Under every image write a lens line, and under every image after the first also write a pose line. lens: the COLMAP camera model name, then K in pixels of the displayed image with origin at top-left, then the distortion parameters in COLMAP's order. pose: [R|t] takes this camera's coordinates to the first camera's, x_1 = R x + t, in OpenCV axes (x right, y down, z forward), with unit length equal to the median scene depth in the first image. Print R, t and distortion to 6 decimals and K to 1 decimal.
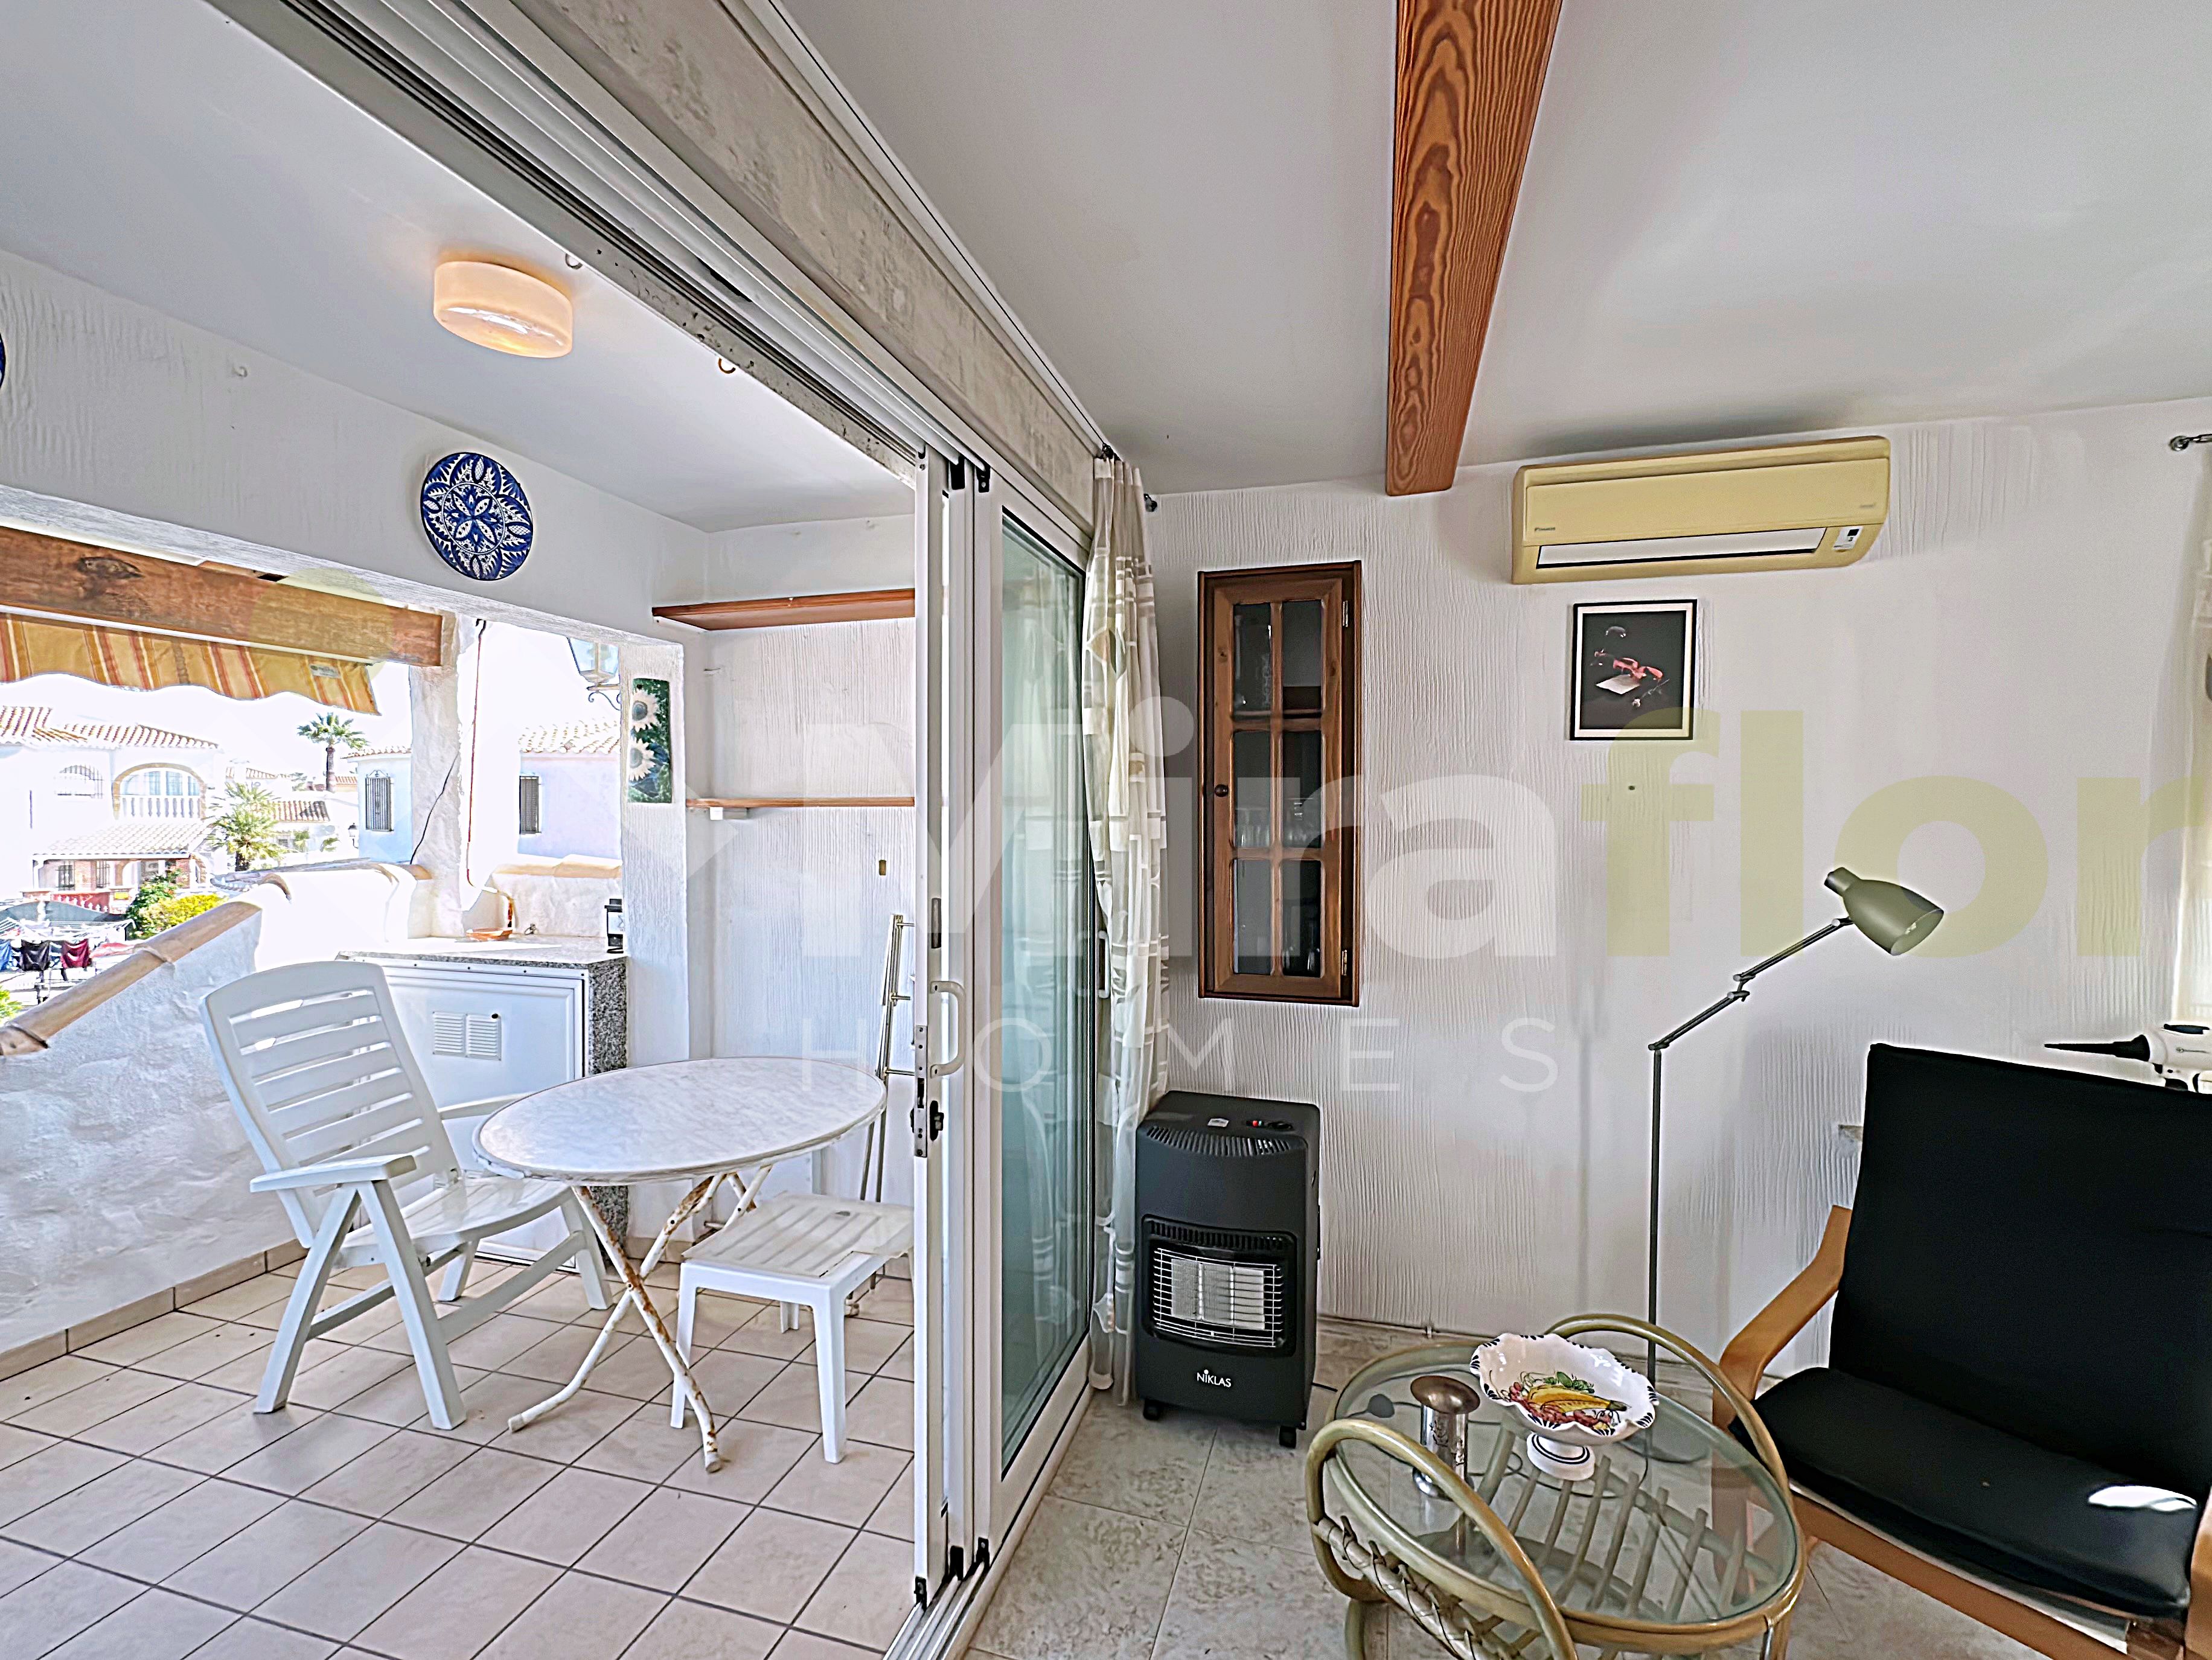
lens RADIAL K [[967.7, 0, 1104.3], [0, 967.7, 828.4], [0, 0, 1]] dist [-0.004762, 0.001245]
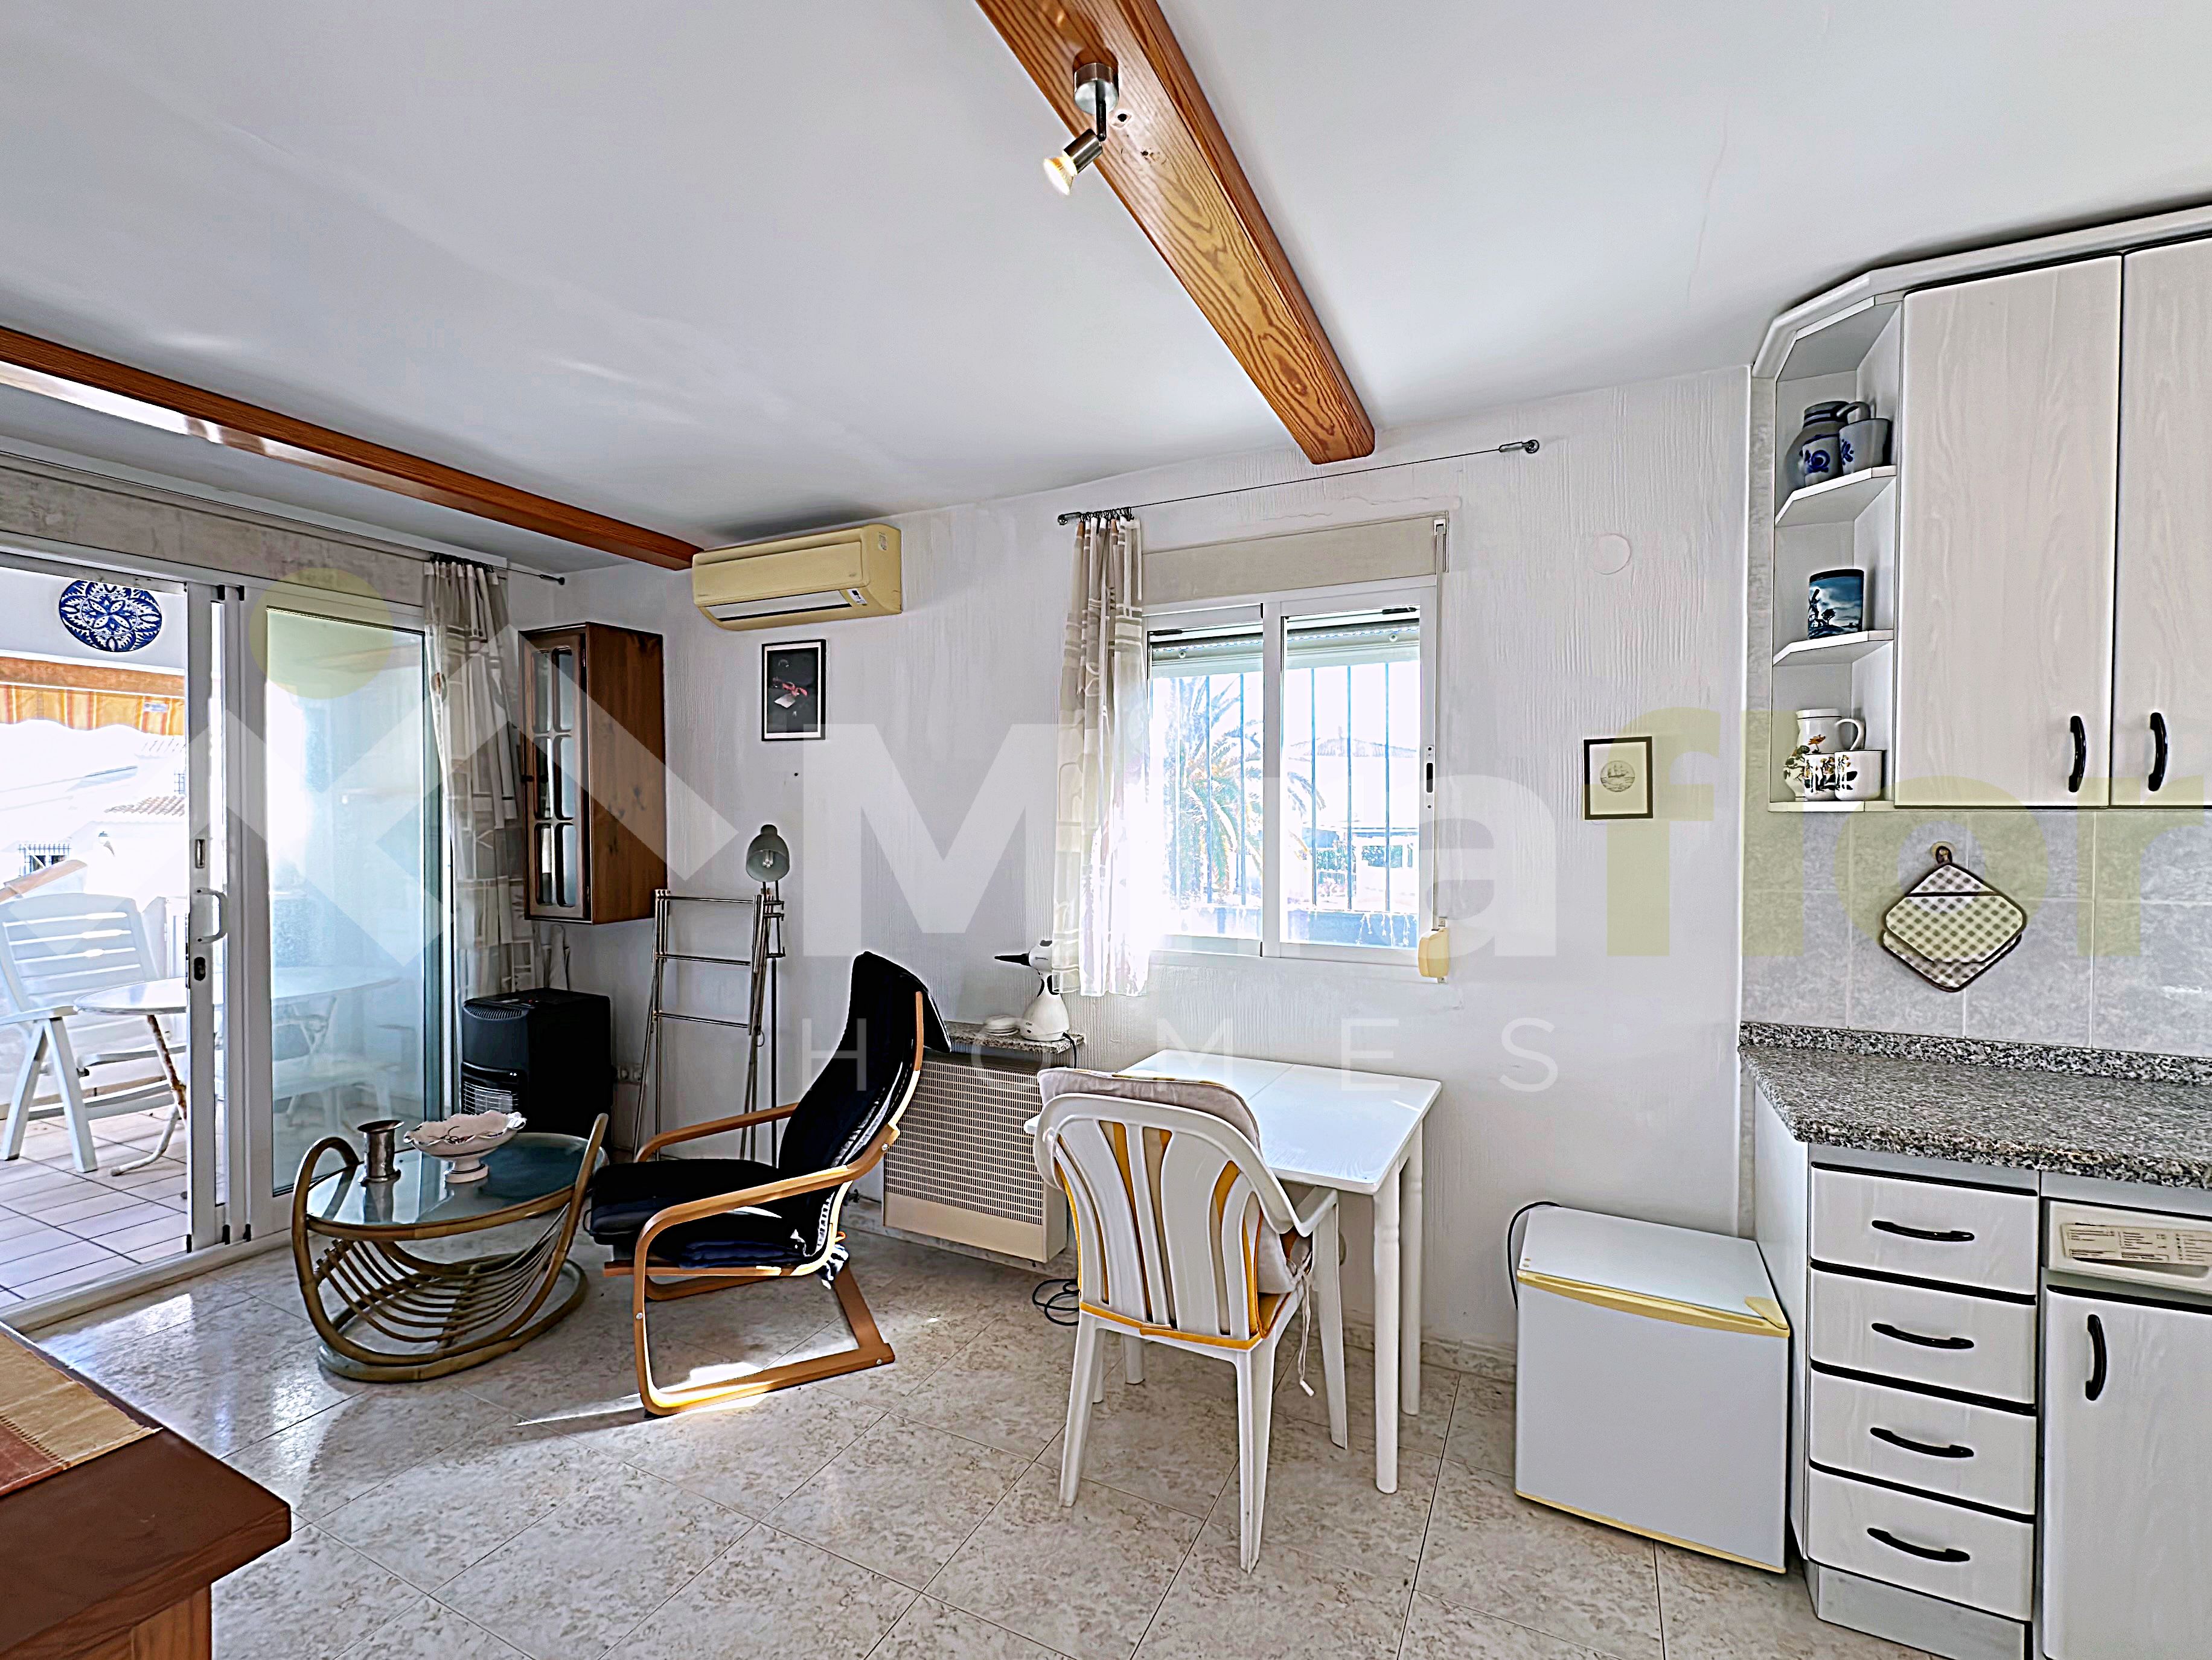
lens RADIAL K [[967.7, 0, 1105.1], [0, 967.7, 829.1], [0, 0, 1]] dist [-0.004762, 0.001245]
pose [[0.986022, 0.000596, -0.166613, 1.157610], [-0.001437, 0.999987, -0.004929, 0.040346], [0.166608, 0.005100, 0.986010, -0.286222]]
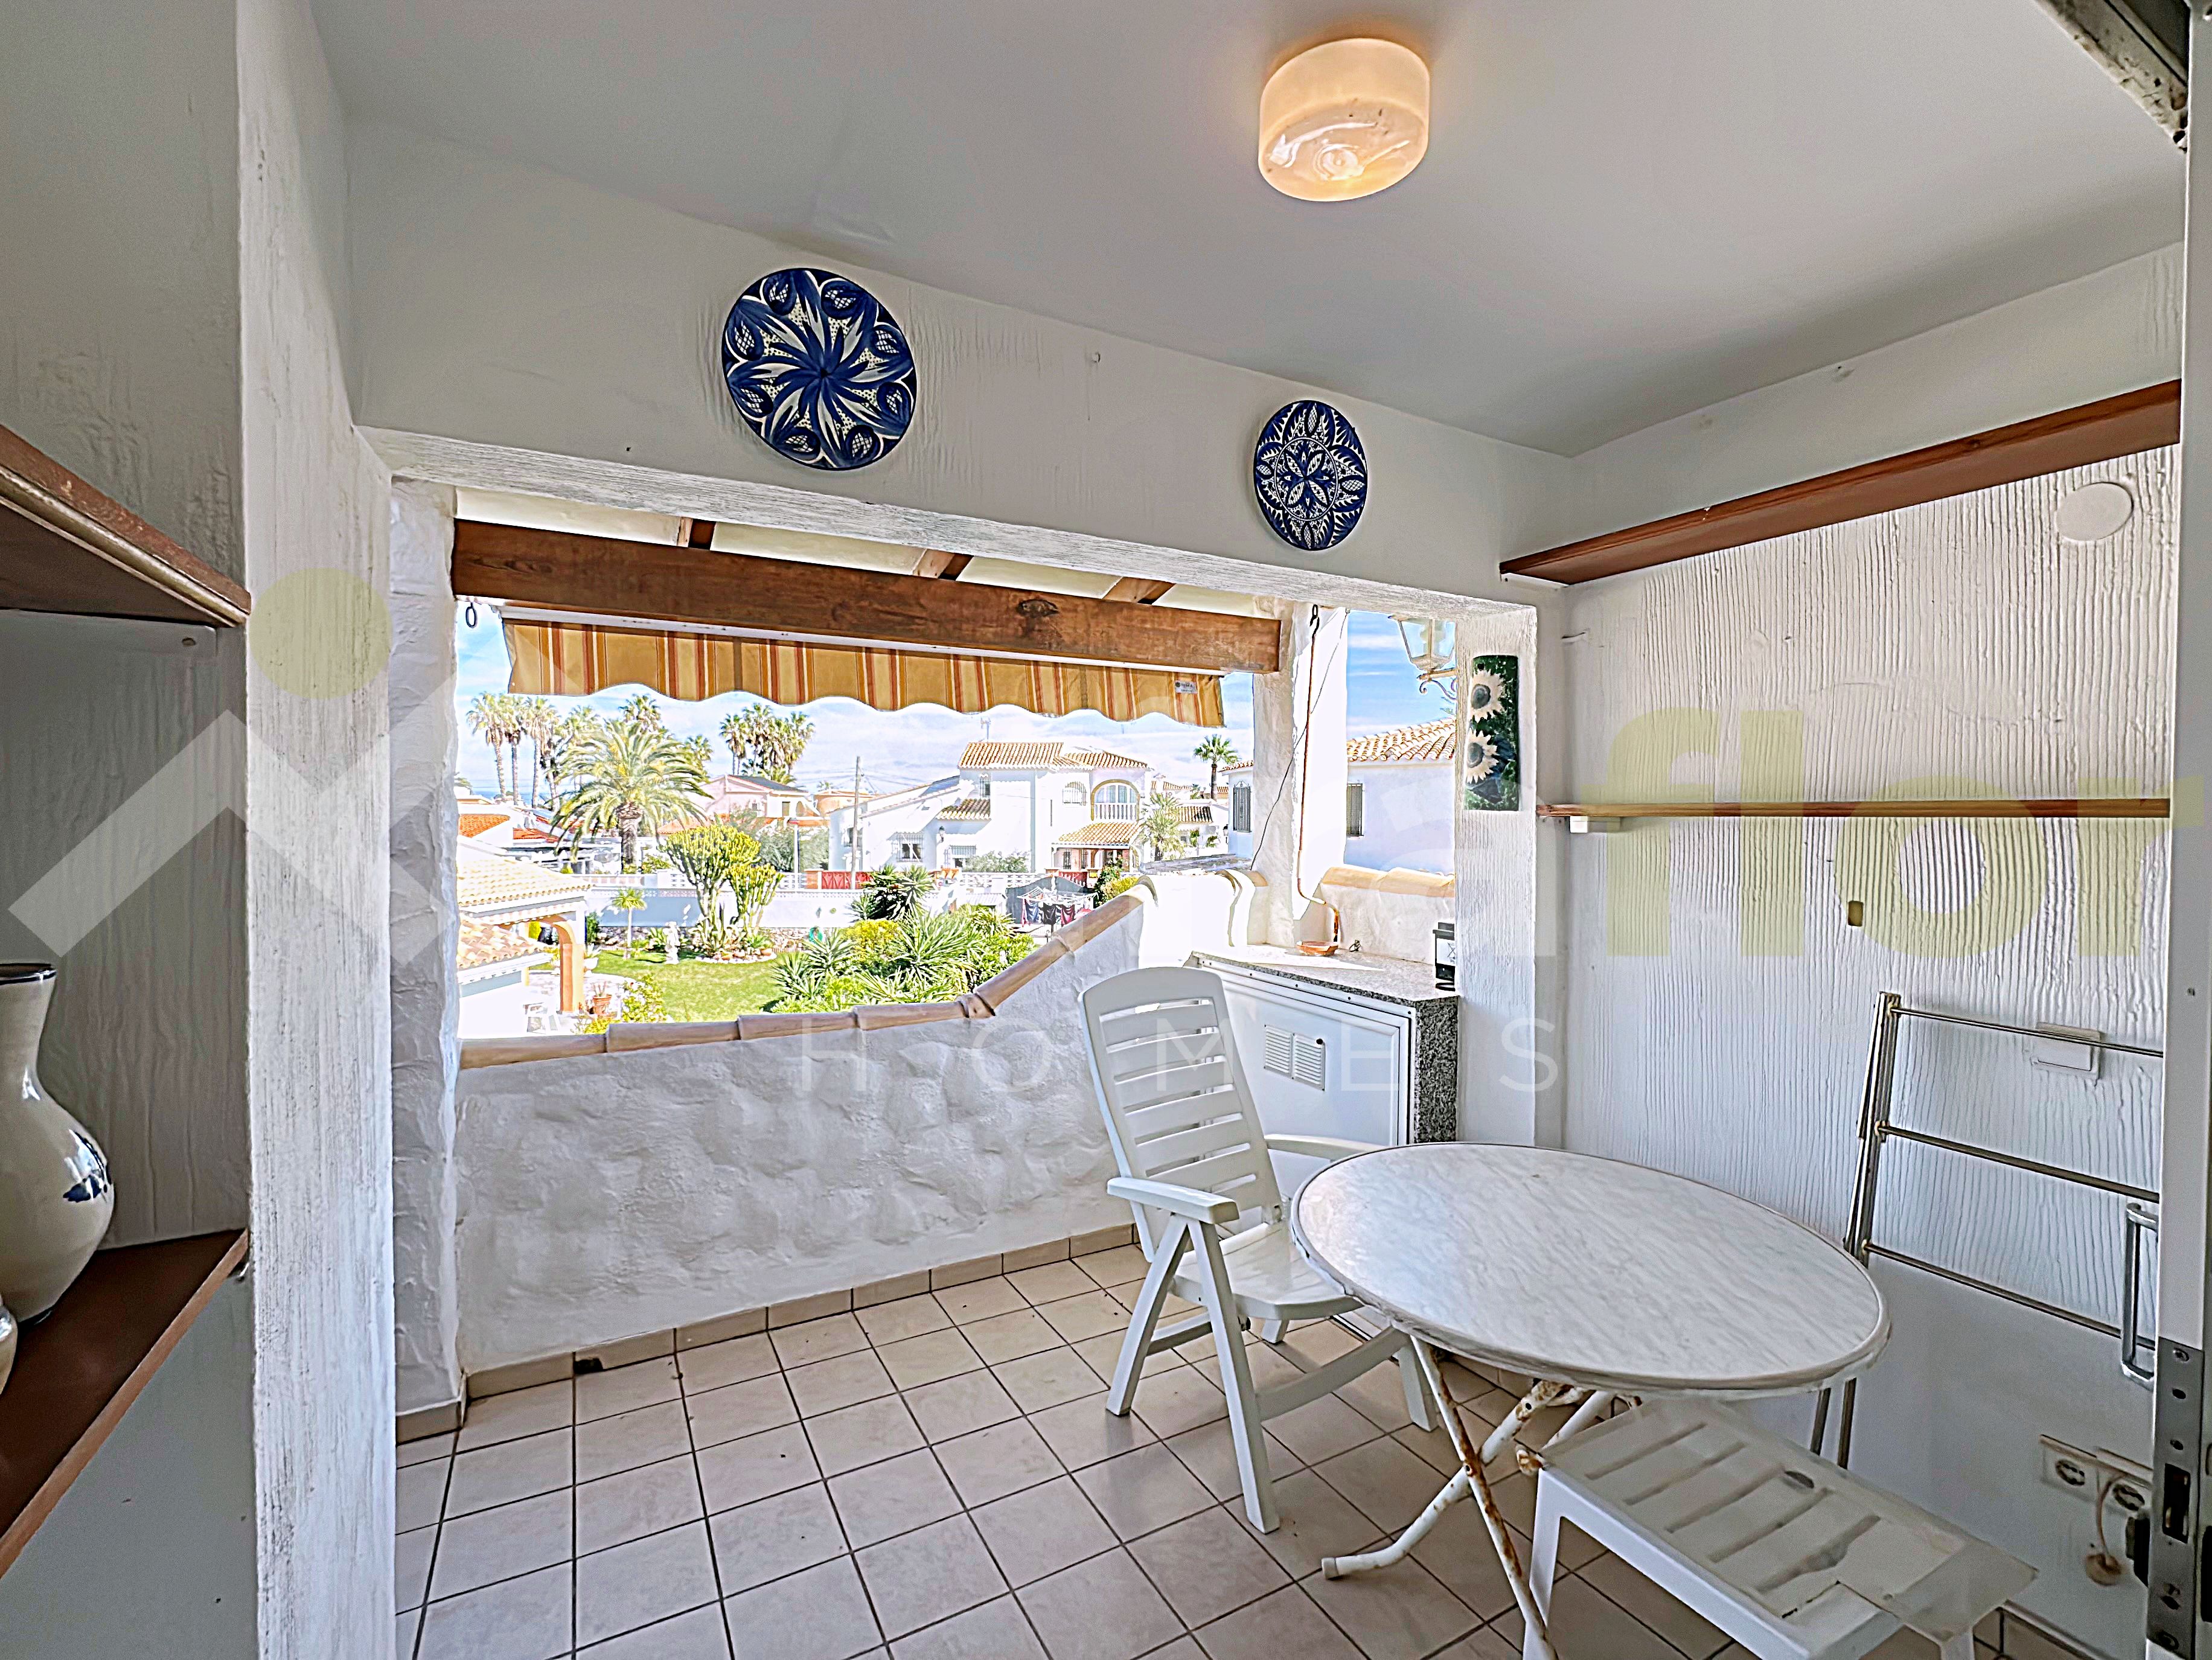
lens RADIAL K [[967.7, 0, 1107.0], [0, 967.7, 832.8], [0, 0, 1]] dist [-0.004762, 0.001245]
pose [[0.706351, 0.016001, -0.707681, -0.153231], [-0.015960, 0.999850, 0.006677, -0.009738], [0.707682, 0.006578, 0.706501, 0.250379]]
